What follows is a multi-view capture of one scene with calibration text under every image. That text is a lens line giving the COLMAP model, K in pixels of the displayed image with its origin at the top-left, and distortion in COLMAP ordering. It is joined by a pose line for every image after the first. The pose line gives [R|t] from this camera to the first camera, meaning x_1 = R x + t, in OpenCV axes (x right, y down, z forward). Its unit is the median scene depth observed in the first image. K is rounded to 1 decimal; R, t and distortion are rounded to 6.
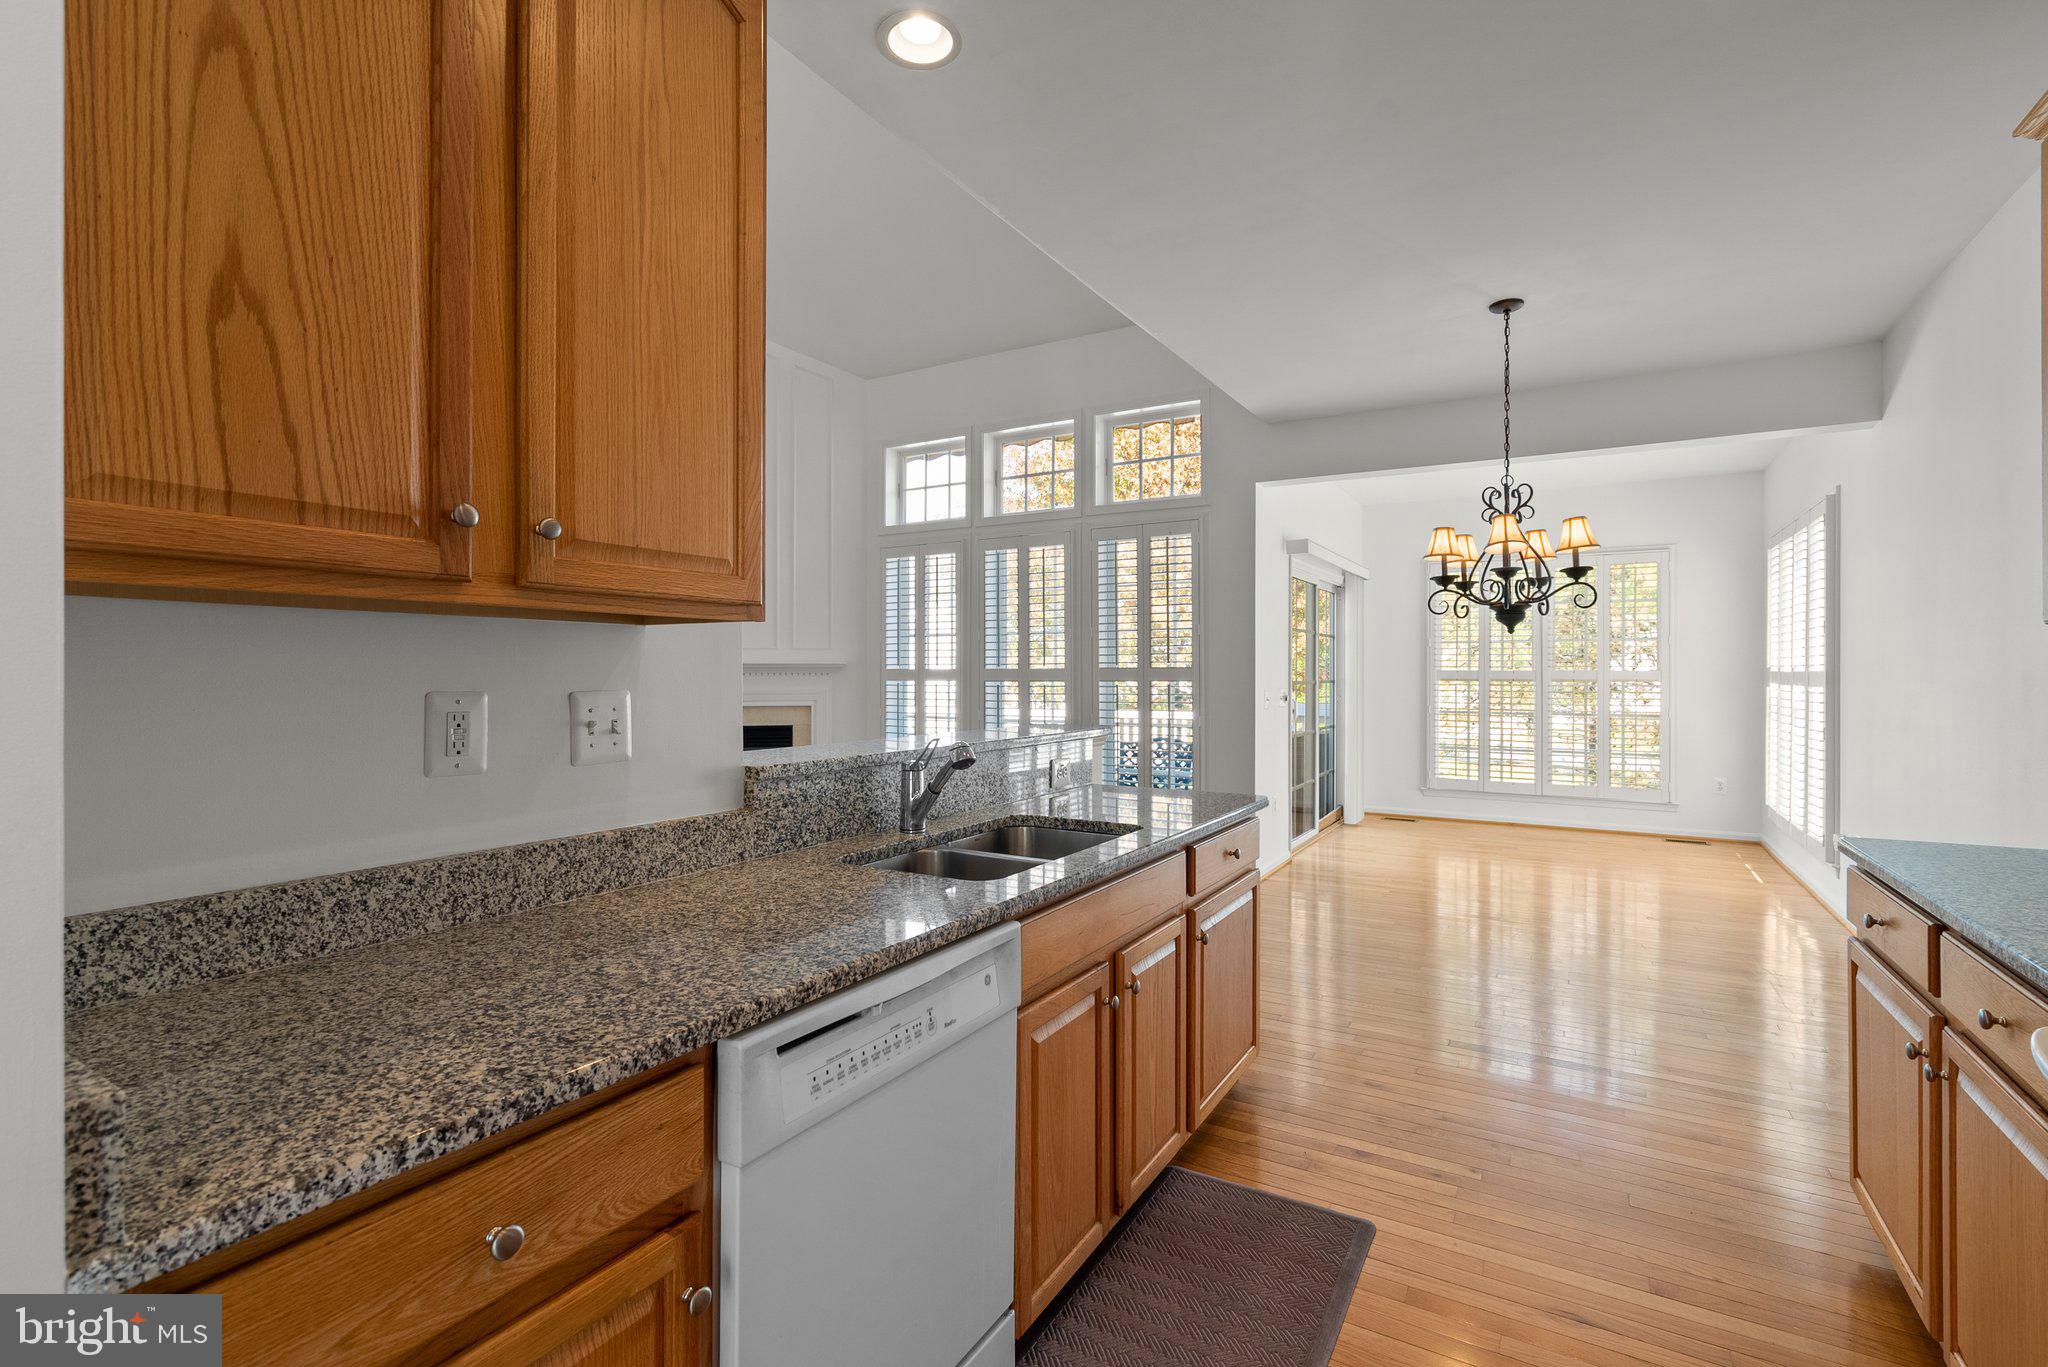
lens RADIAL K [[926.6, 0, 1033.8], [0, 926.6, 669.6], [0, 0, 1]] dist [-0.002466, 0.000981]
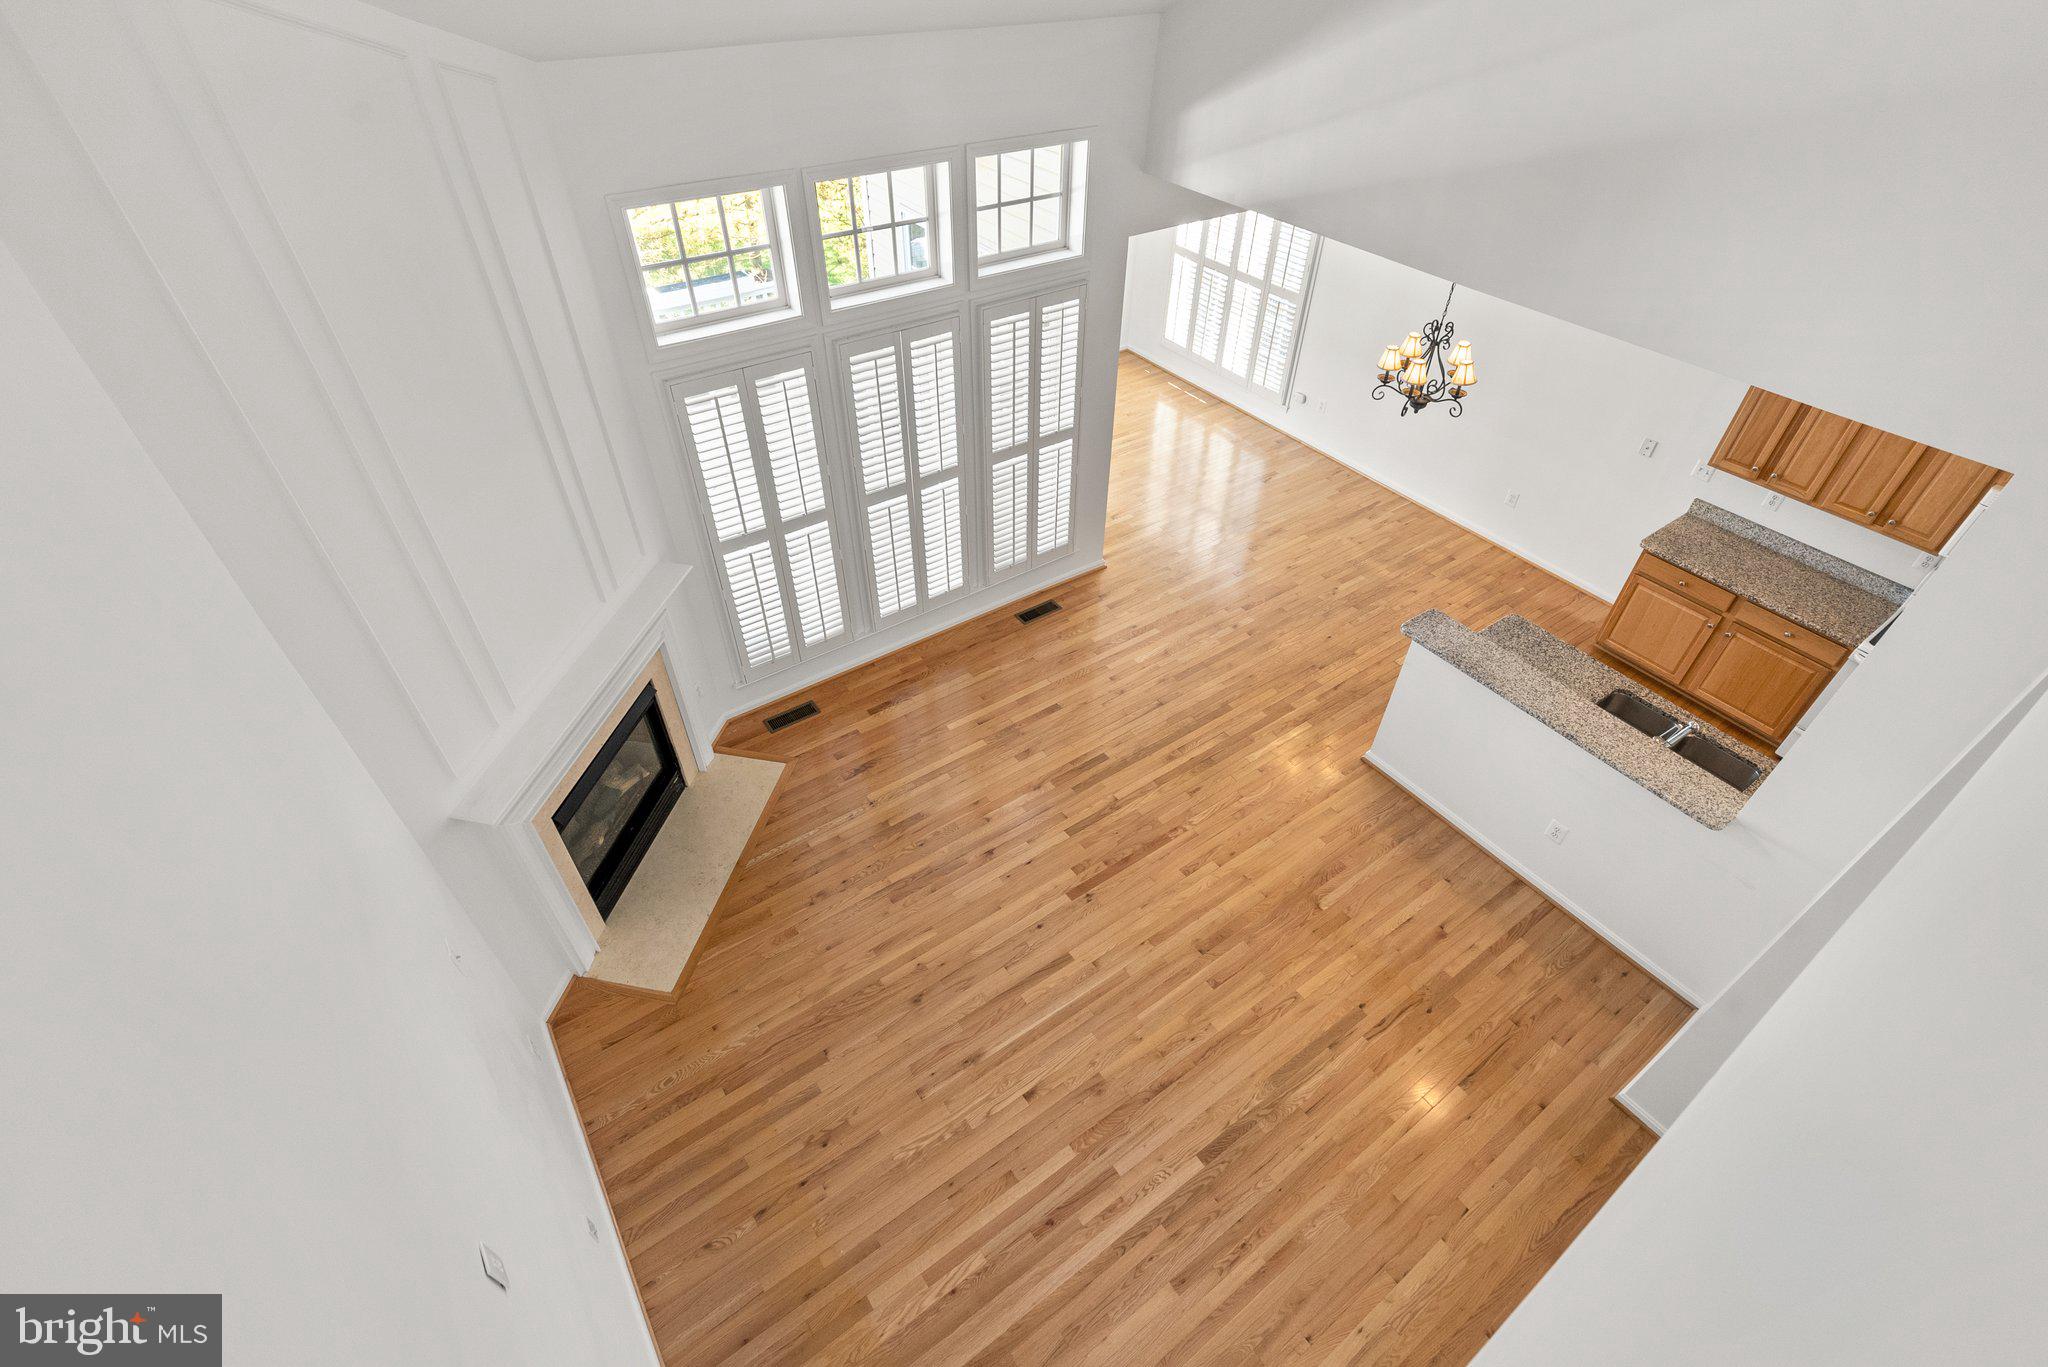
lens RADIAL K [[923.6, 0, 1033.1], [0, 923.6, 690.4], [0, 0, 1]] dist [-0.000885, -0.000287]
pose [[0.410636, -0.611831, 0.676048, -1.166607], [-0.015941, 0.736513, 0.676235, -0.771067], [-0.911660, -0.288463, 0.292686, 0.997654]]
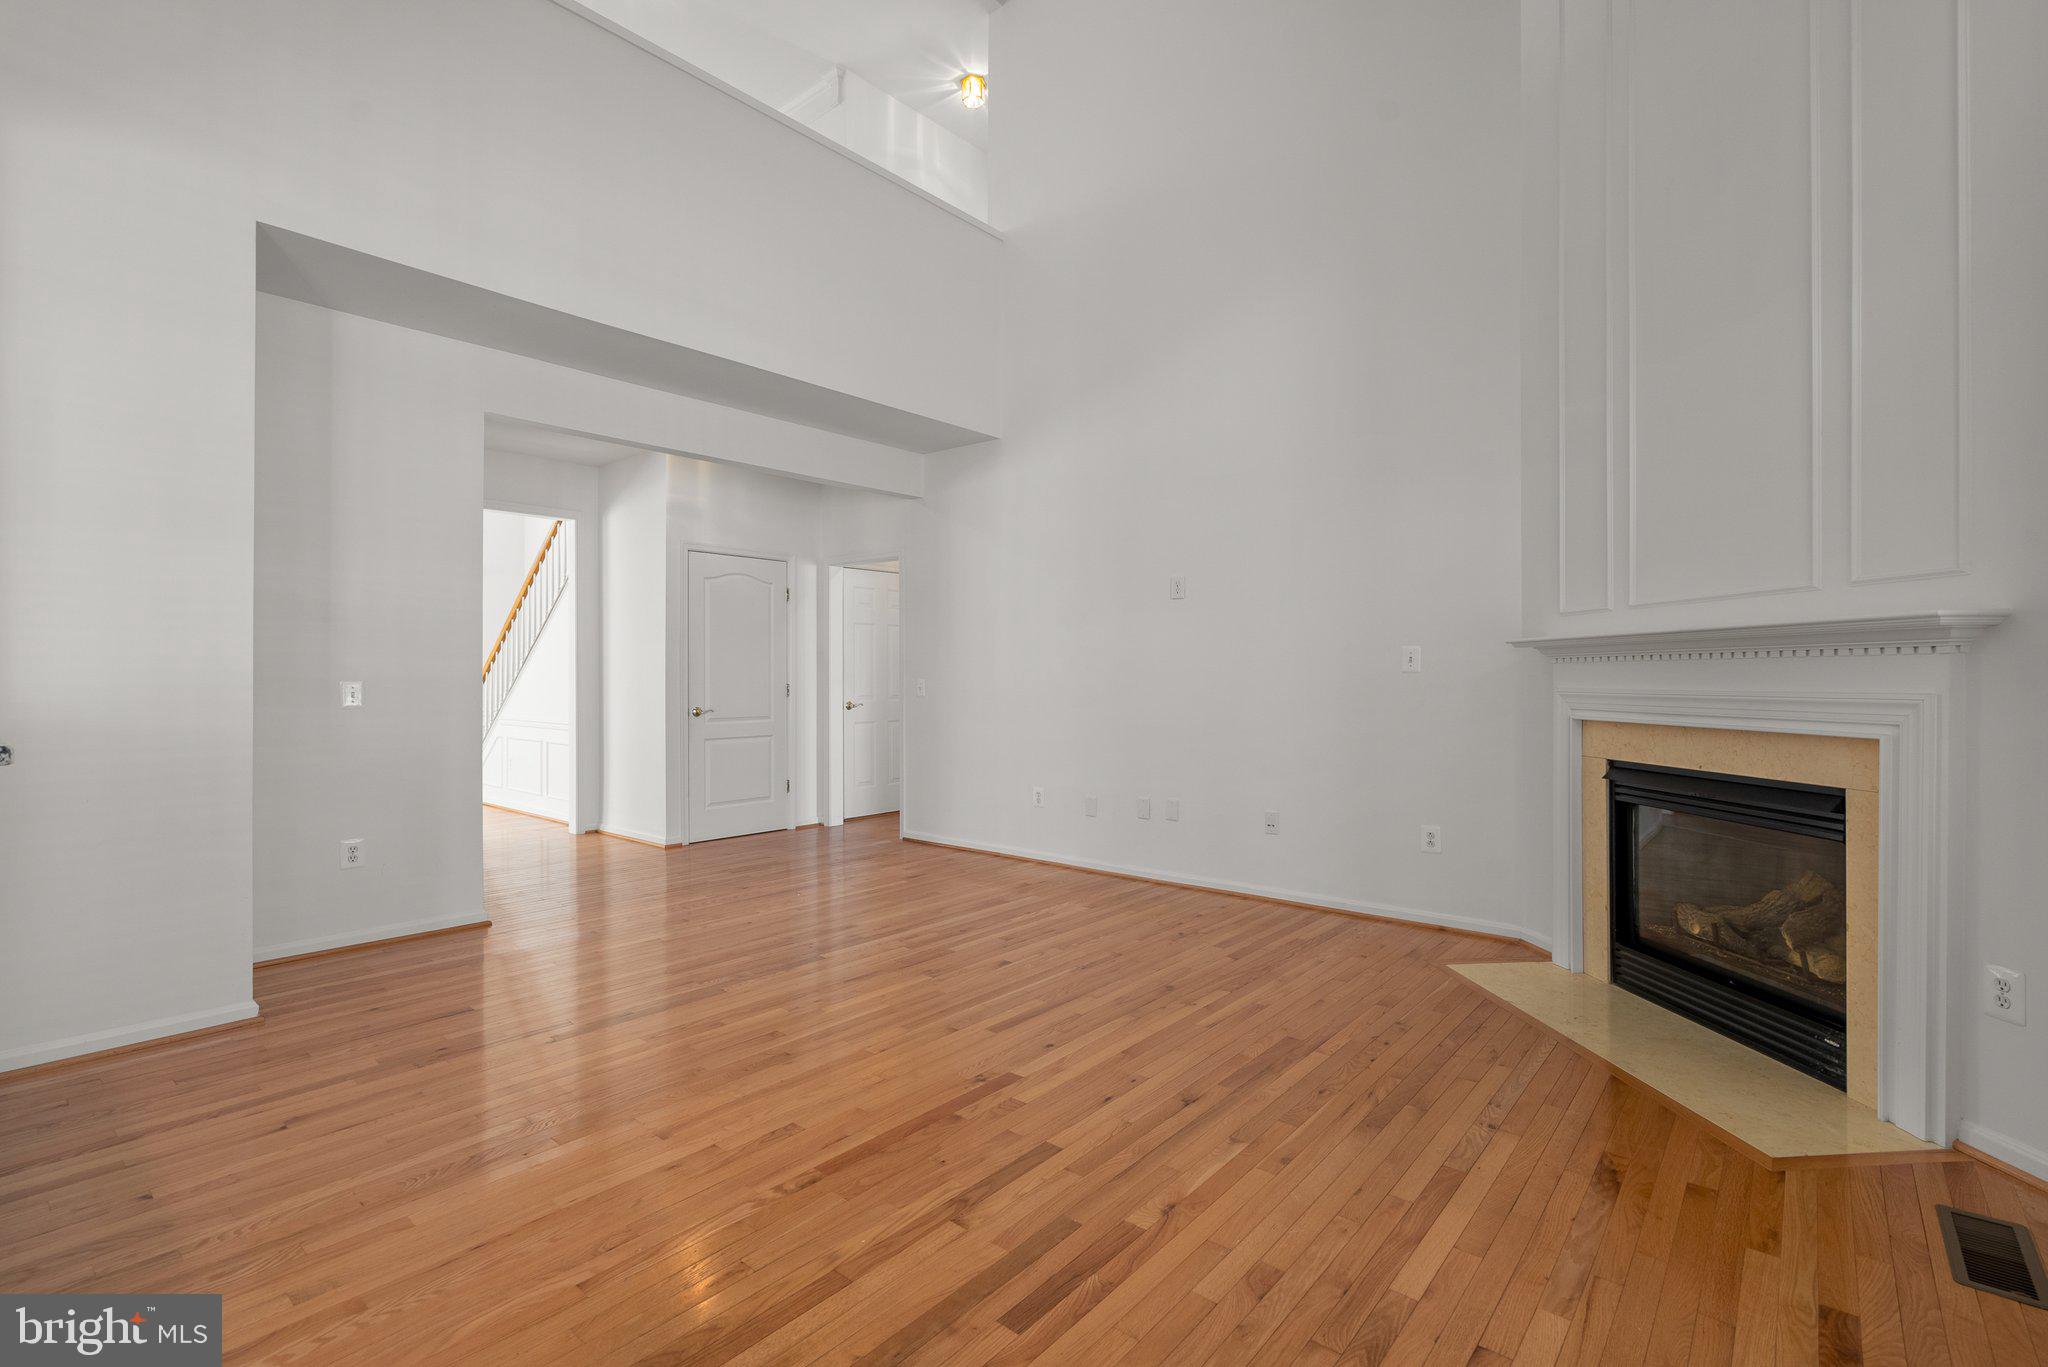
lens RADIAL K [[924.5, 0, 1035.9], [0, 924.5, 680.3], [0, 0, 1]] dist [-0.000515, 0.000685]
pose [[-0.166542, 0.003208, -0.986029, 0.298904], [0.003440, 0.999991, 0.002672, 0.026315], [0.986028, -0.002947, -0.166552, 1.394383]]
